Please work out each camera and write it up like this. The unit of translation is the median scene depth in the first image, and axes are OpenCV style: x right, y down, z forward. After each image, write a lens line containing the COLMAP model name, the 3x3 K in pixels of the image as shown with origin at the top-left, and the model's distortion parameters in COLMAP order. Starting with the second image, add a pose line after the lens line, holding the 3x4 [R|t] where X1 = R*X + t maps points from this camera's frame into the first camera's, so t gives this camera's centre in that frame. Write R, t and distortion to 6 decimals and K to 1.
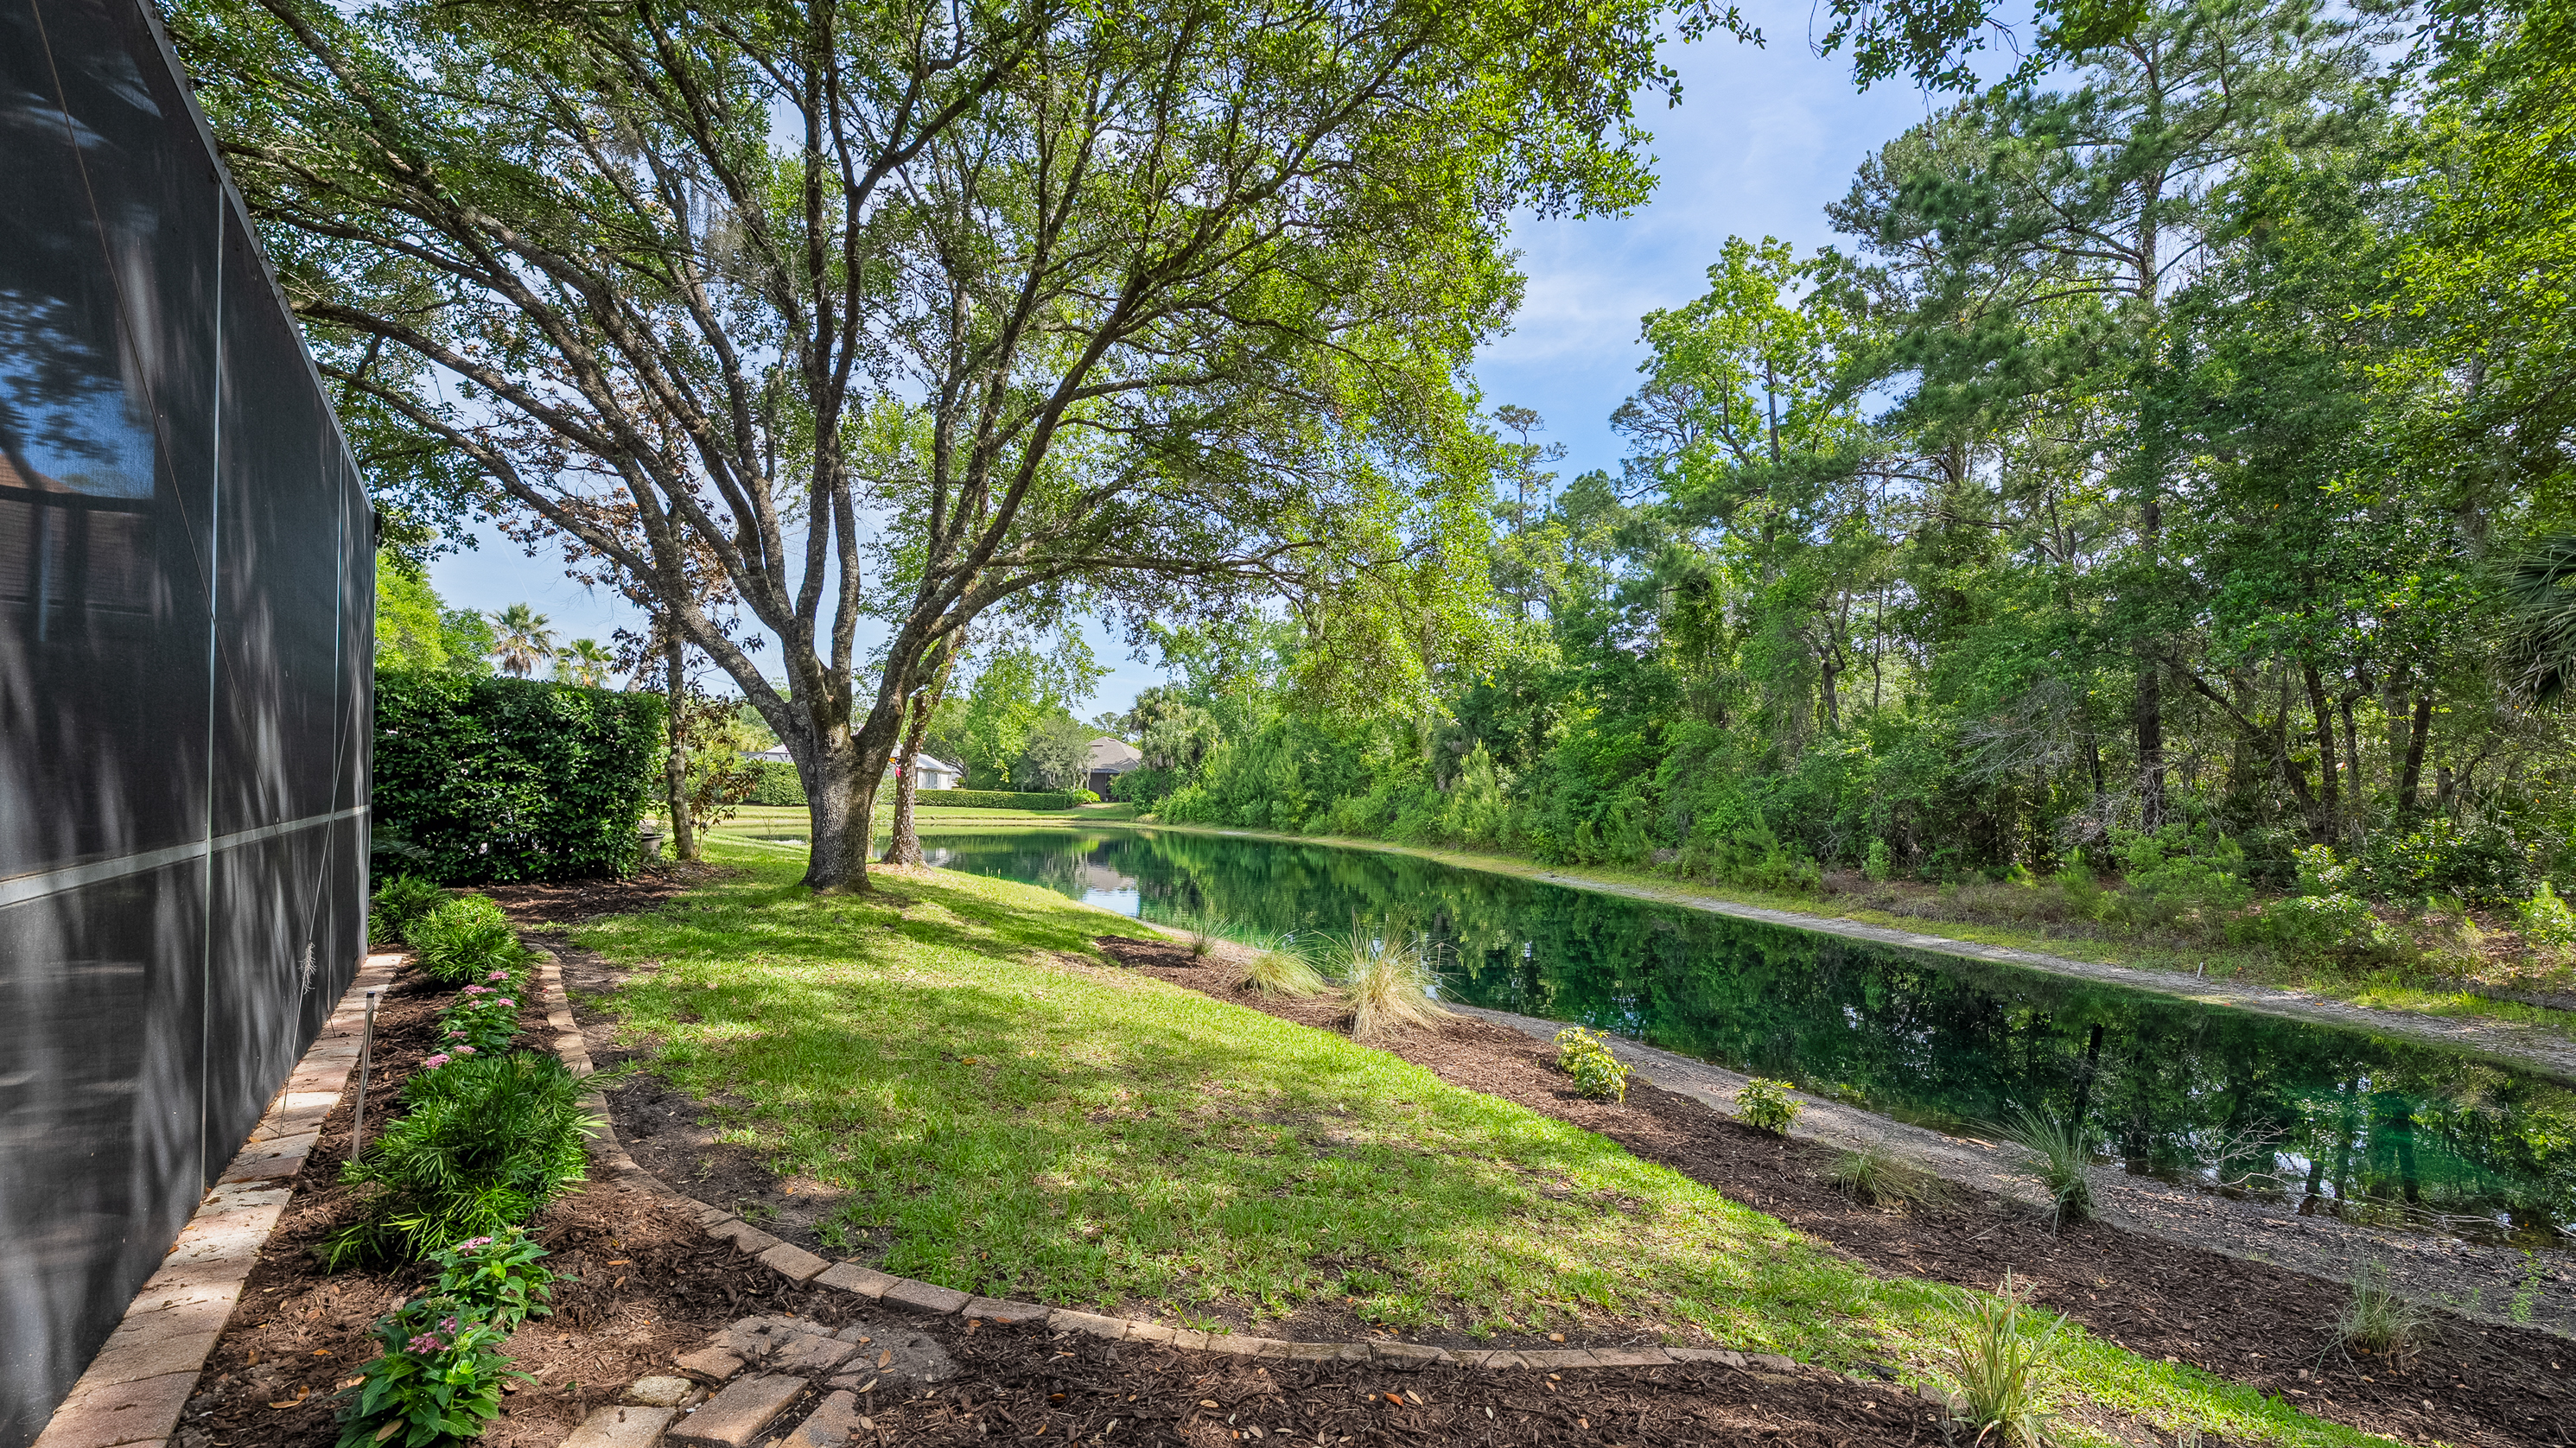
lens RADIAL K [[930.6, 0, 1261.1], [0, 930.6, 801.8], [0, 0, 1]] dist [-0.000822, 0.000047]
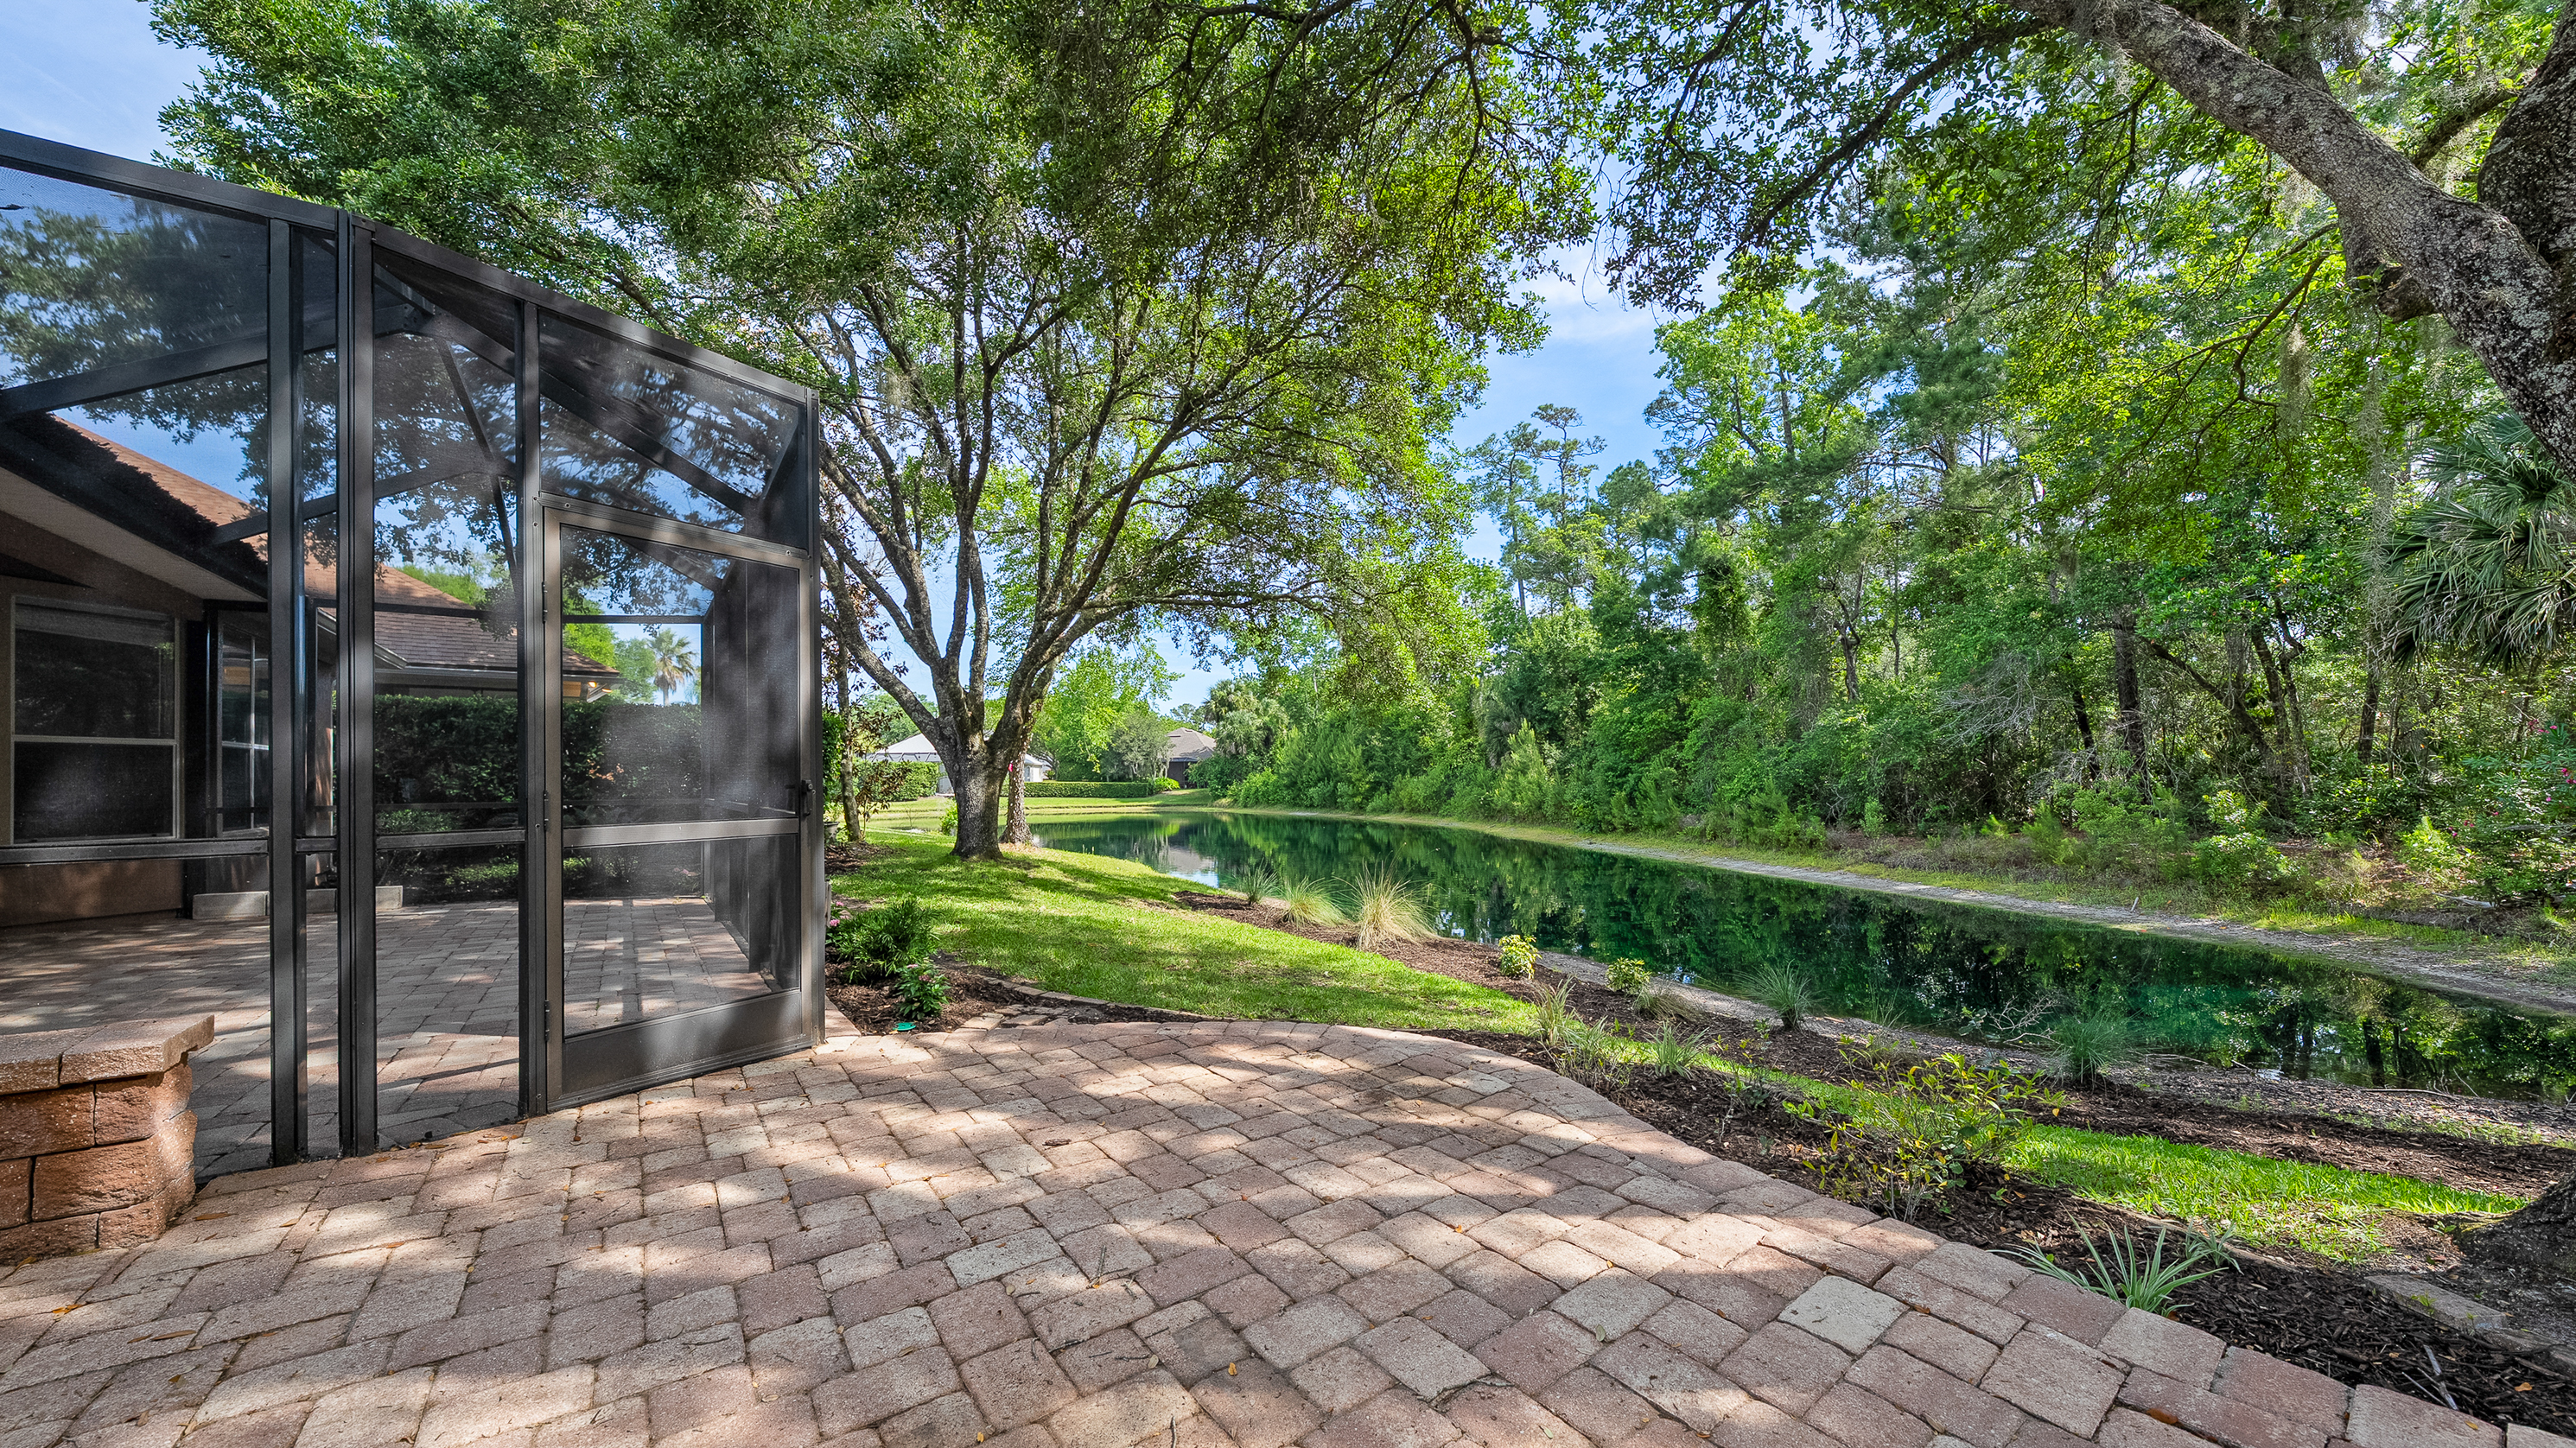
lens RADIAL K [[899.1, 0, 1279.4], [0, 899.1, 778.0], [0, 0, 1]] dist [-0.005762, -0.000122]
pose [[0.997618, -0.031741, -0.061236, 0.041422], [0.031251, 0.999472, -0.008942, 0.004339], [0.061488, 0.007007, 0.998083, -0.192131]]
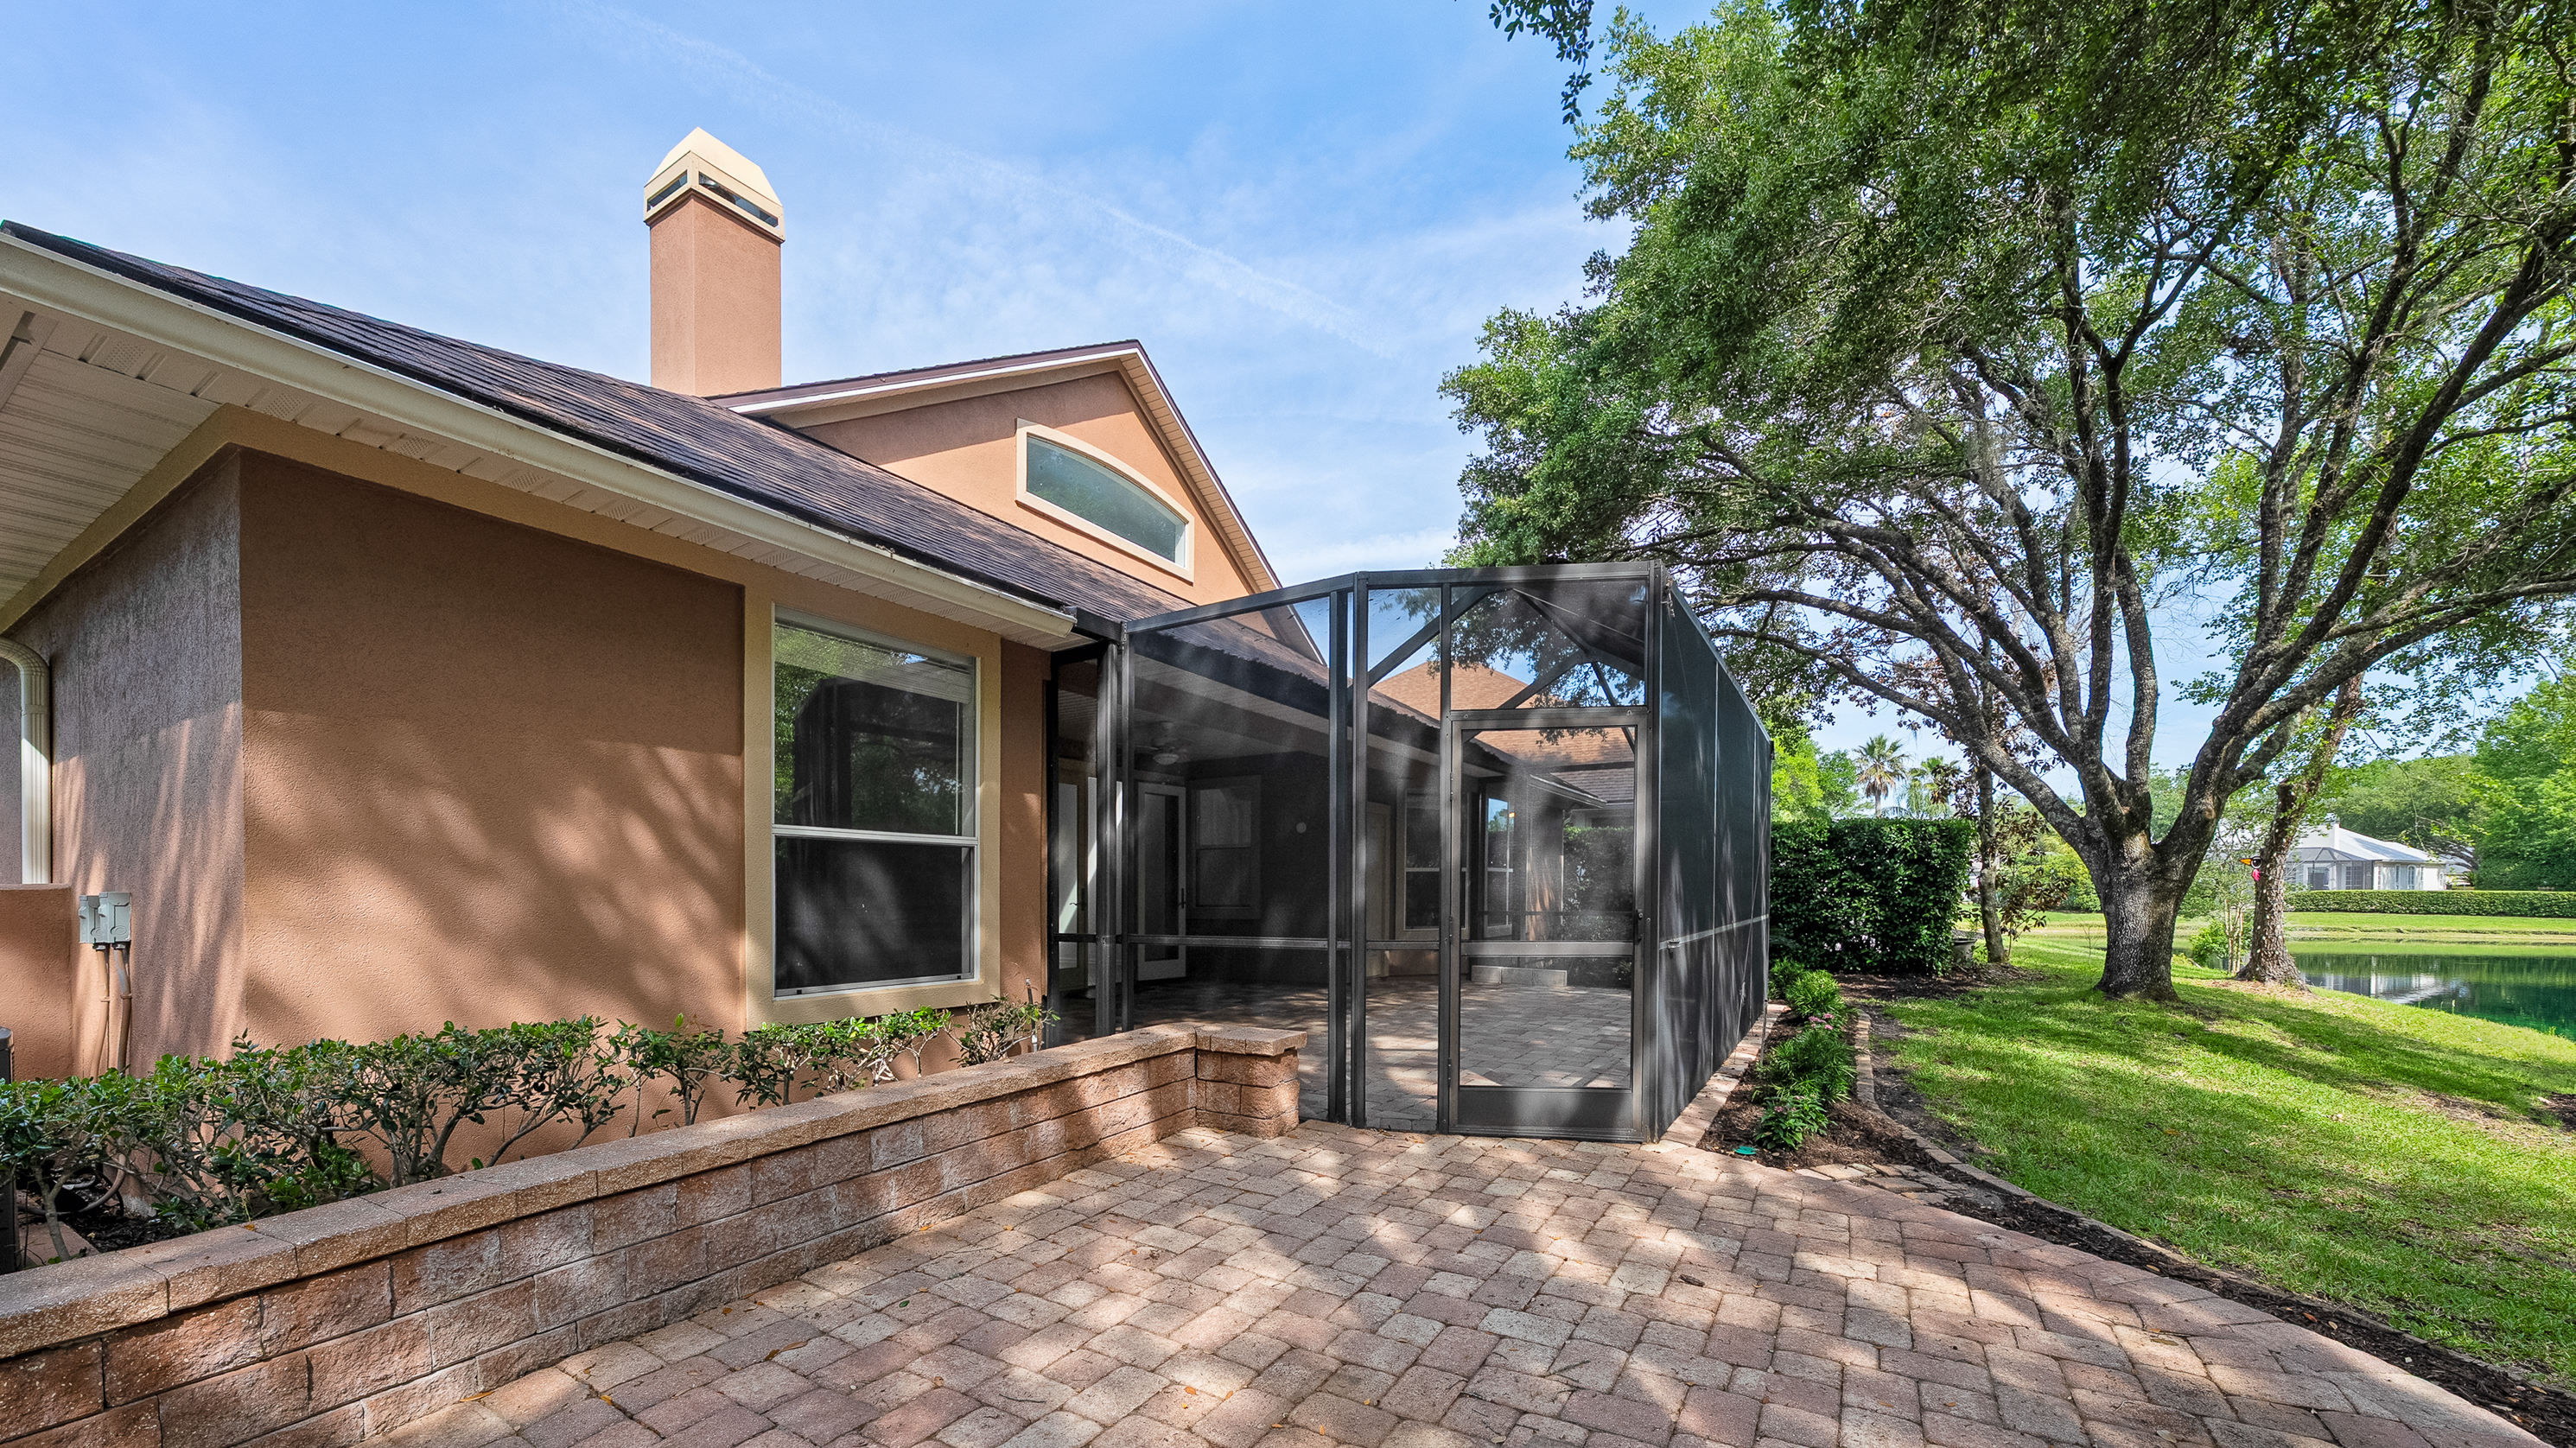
lens RADIAL K [[944.4, 0, 1331.4], [0, 944.4, 906.4], [0, 0, 1]] dist [-0.001110, -0.000102]
pose [[0.359676, -0.008758, -0.933036, 0.147311], [0.005410, 0.999959, -0.007301, -0.001439], [0.933061, -0.002422, 0.359709, -0.148046]]
